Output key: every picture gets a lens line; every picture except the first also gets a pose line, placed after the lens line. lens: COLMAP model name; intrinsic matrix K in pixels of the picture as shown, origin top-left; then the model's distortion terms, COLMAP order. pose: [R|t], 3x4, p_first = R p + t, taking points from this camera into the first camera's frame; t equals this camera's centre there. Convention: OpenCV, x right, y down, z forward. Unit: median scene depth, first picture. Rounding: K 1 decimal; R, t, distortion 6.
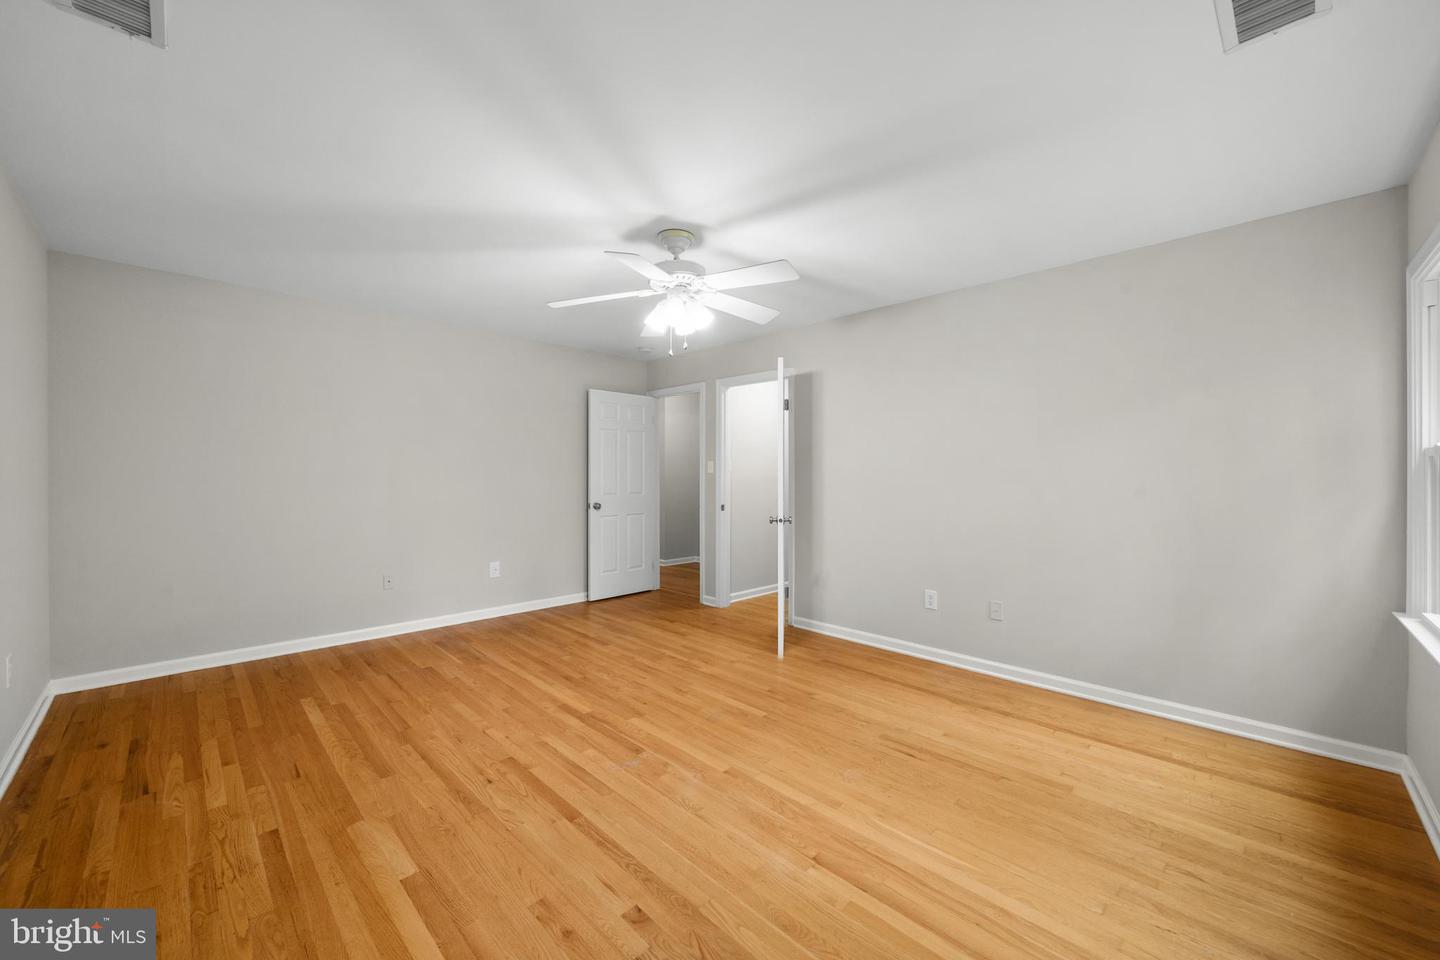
lens RADIAL K [[539.5, 0, 721.8], [0, 539.5, 477.7], [0, 0, 1]] dist [0.010585, 0.000222]
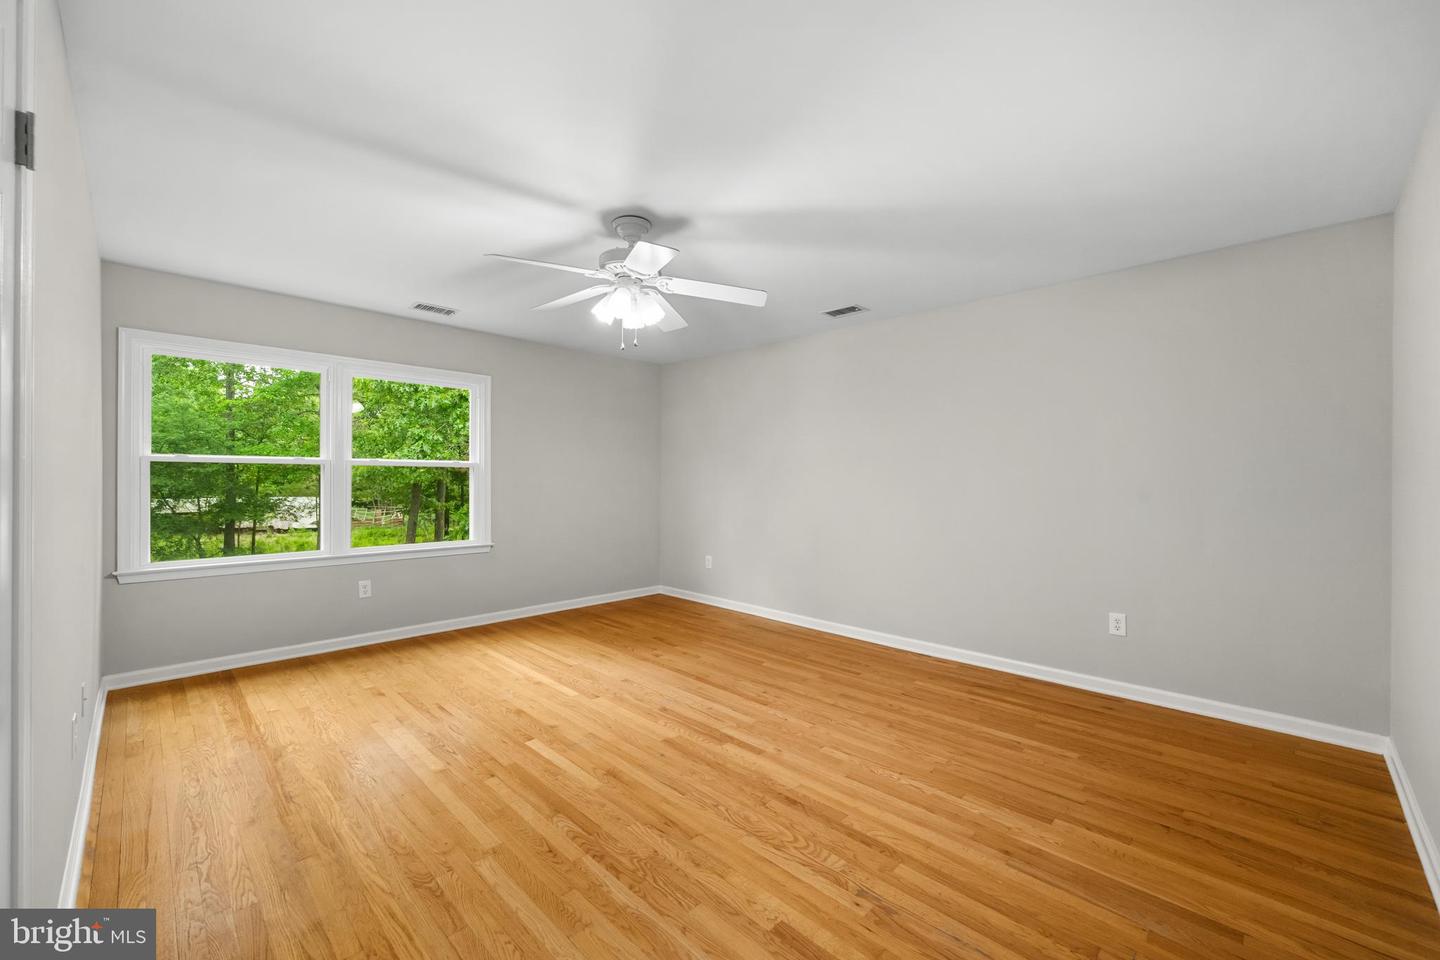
lens RADIAL K [[576.5, 0, 710.7], [0, 576.5, 479.5], [0, 0, 1]] dist [-0.017019, -0.000439]
pose [[-0.999819, -0.009225, 0.016617, -0.235702], [-0.009071, 0.999916, 0.009297, -0.013551], [-0.016701, 0.009144, -0.999819, 1.951298]]
